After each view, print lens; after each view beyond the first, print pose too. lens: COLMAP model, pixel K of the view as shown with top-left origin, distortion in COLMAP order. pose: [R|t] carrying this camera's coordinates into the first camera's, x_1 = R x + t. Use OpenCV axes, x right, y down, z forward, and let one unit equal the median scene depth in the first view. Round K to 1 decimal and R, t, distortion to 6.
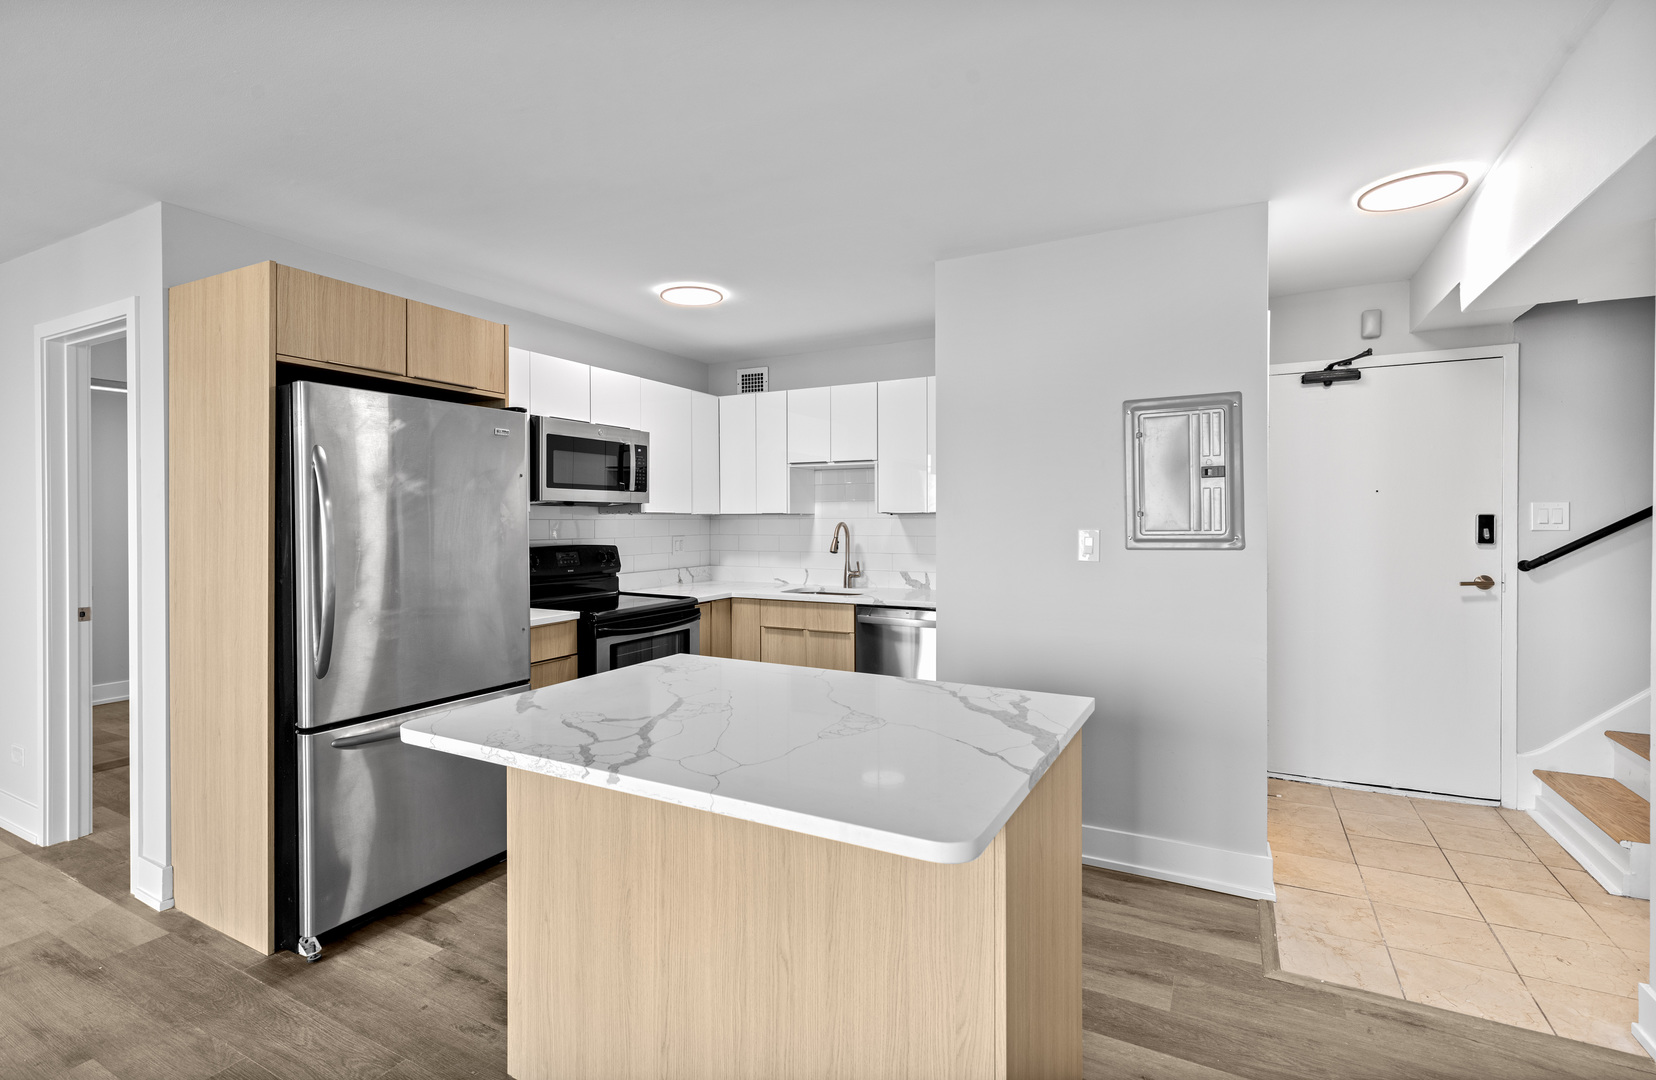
lens RADIAL K [[756.9, 0, 837.1], [0, 756.9, 526.4], [0, 0, 1]] dist [-0.001153, -0.000399]
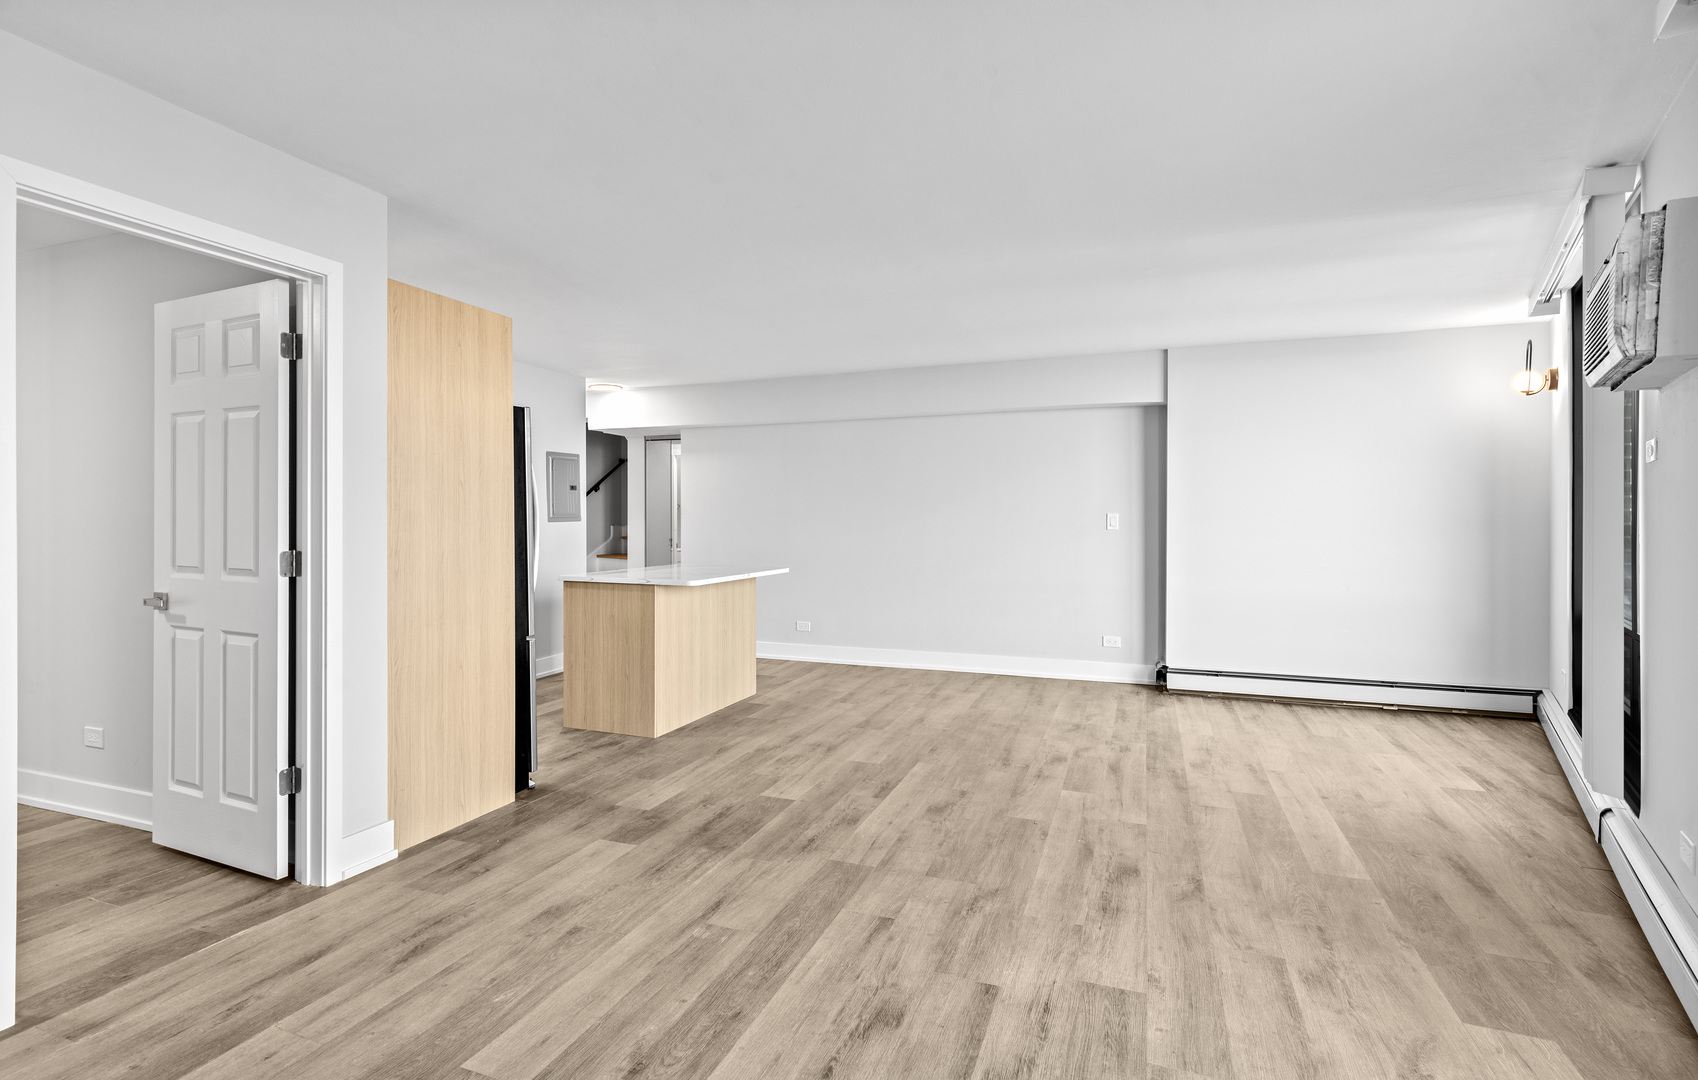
lens RADIAL K [[800.6, 0, 845.2], [0, 800.6, 528.4], [0, 0, 1]] dist [0.000025, -0.000002]
pose [[-0.126970, -0.007630, 0.991877, -1.165105], [0.000269, 0.999970, 0.007727, 0.015729], [-0.991906, 0.001248, -0.126964, 0.278186]]
